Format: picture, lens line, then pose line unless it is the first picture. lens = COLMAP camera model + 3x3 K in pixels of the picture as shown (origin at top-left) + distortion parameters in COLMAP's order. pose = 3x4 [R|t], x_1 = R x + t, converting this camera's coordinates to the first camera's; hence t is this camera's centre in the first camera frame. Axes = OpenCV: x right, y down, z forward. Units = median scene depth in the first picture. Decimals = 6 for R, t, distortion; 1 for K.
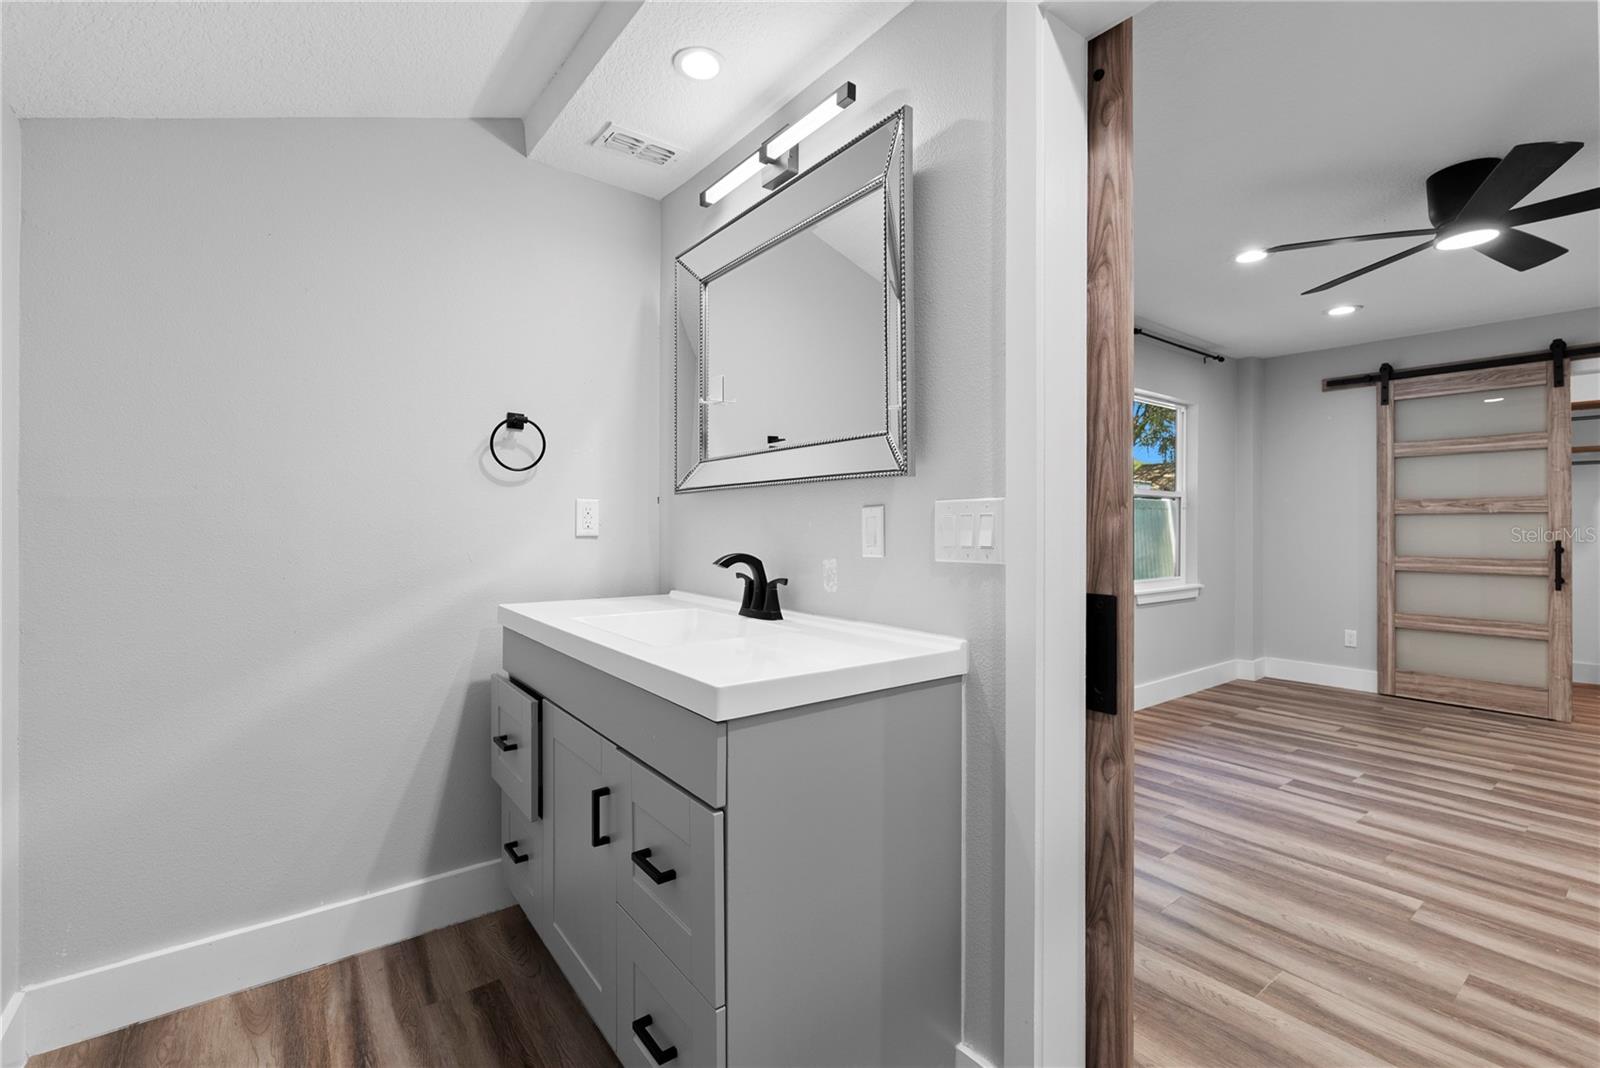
lens RADIAL K [[708.8, 0, 800.0], [0, 708.8, 534.0], [0, 0, 1]] dist [-0.000097, -0.000010]
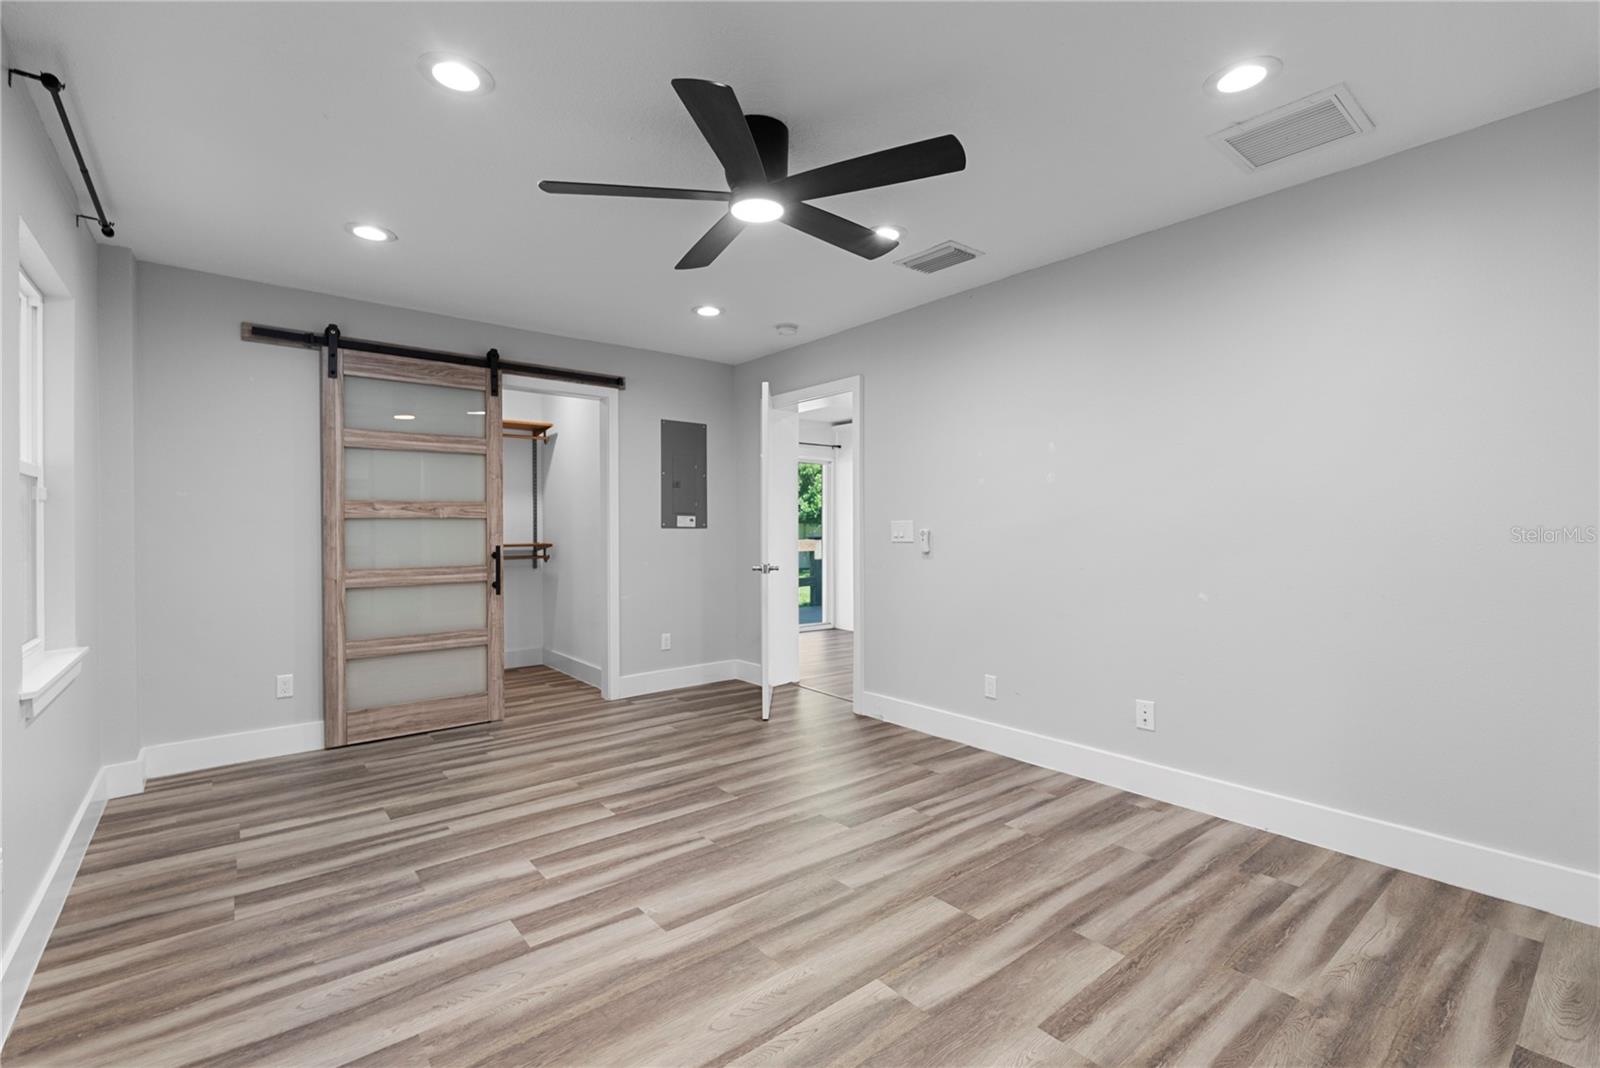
lens RADIAL K [[706.6, 0, 800.0], [0, 706.6, 534.0], [0, 0, 1]] dist [-0.003456, -0.000307]
pose [[-0.042781, -0.008803, 0.999046, 0.026797], [0.017093, 0.999808, 0.009542, -0.009320], [-0.998938, 0.017485, -0.042622, 0.557428]]
